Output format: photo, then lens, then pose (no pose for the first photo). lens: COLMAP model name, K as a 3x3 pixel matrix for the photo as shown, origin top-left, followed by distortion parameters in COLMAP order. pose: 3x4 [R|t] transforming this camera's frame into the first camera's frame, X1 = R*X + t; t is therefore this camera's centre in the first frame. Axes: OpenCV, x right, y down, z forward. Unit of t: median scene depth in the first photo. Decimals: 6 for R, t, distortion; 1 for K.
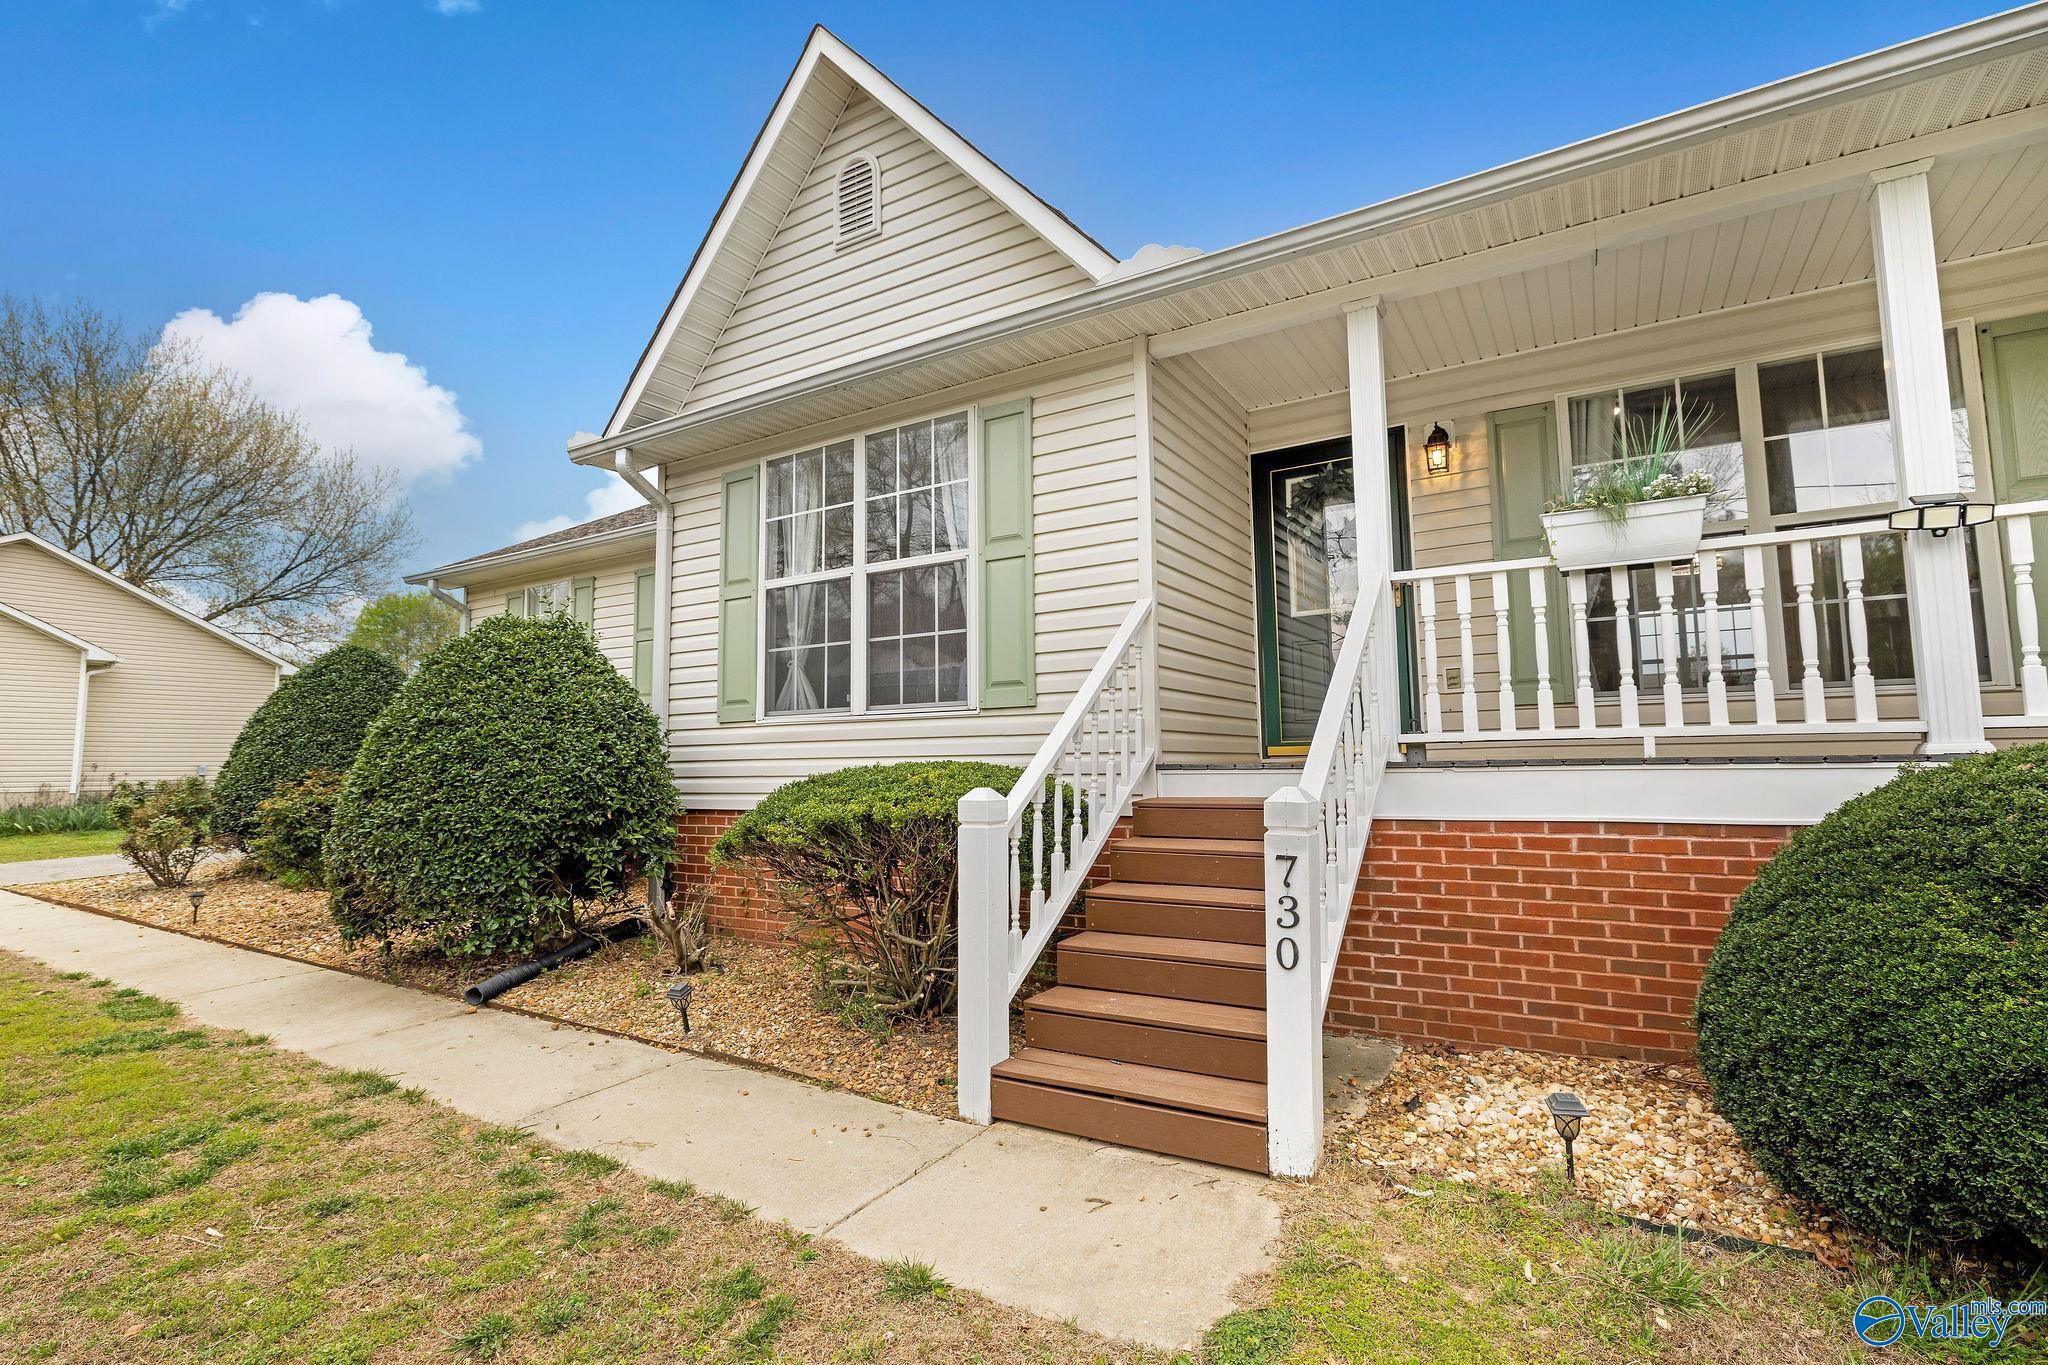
lens RADIAL K [[951.9, 0, 1024.0], [0, 951.9, 682.5], [0, 0, 1]] dist [-0.000081, 0.000038]
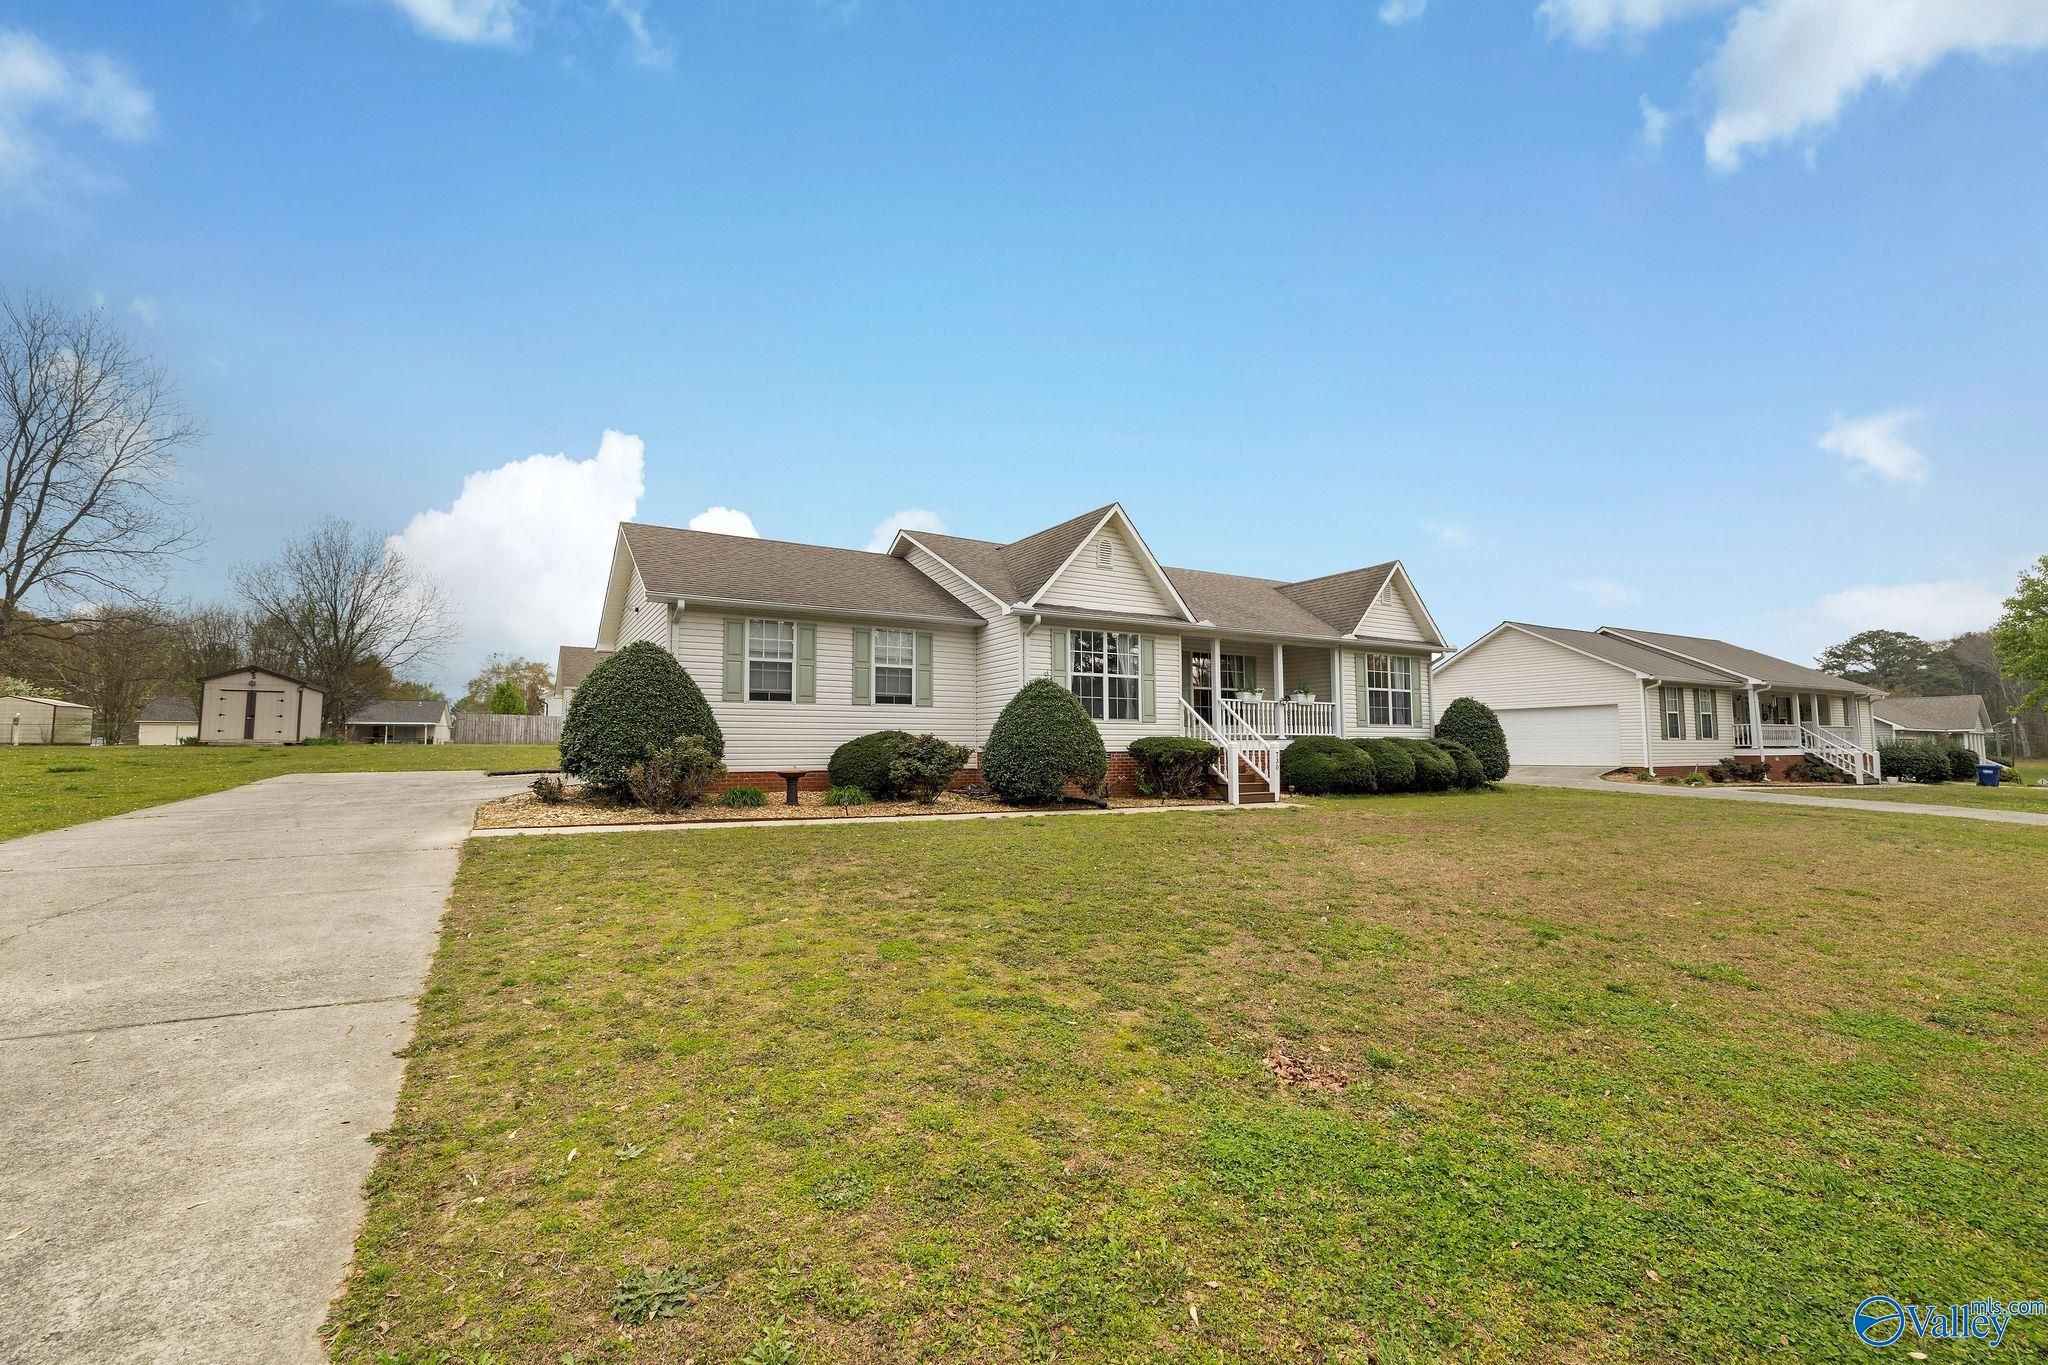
lens RADIAL K [[890.4, 0, 1009.4], [0, 890.4, 672.7], [0, 0, 1]] dist [0.012692, 0.000161]
pose [[0.487176, 0.090813, 0.868569, -2.978948], [-0.084787, 0.994799, -0.056453, 0.069669], [-0.869178, -0.046141, 0.492342, -0.189210]]
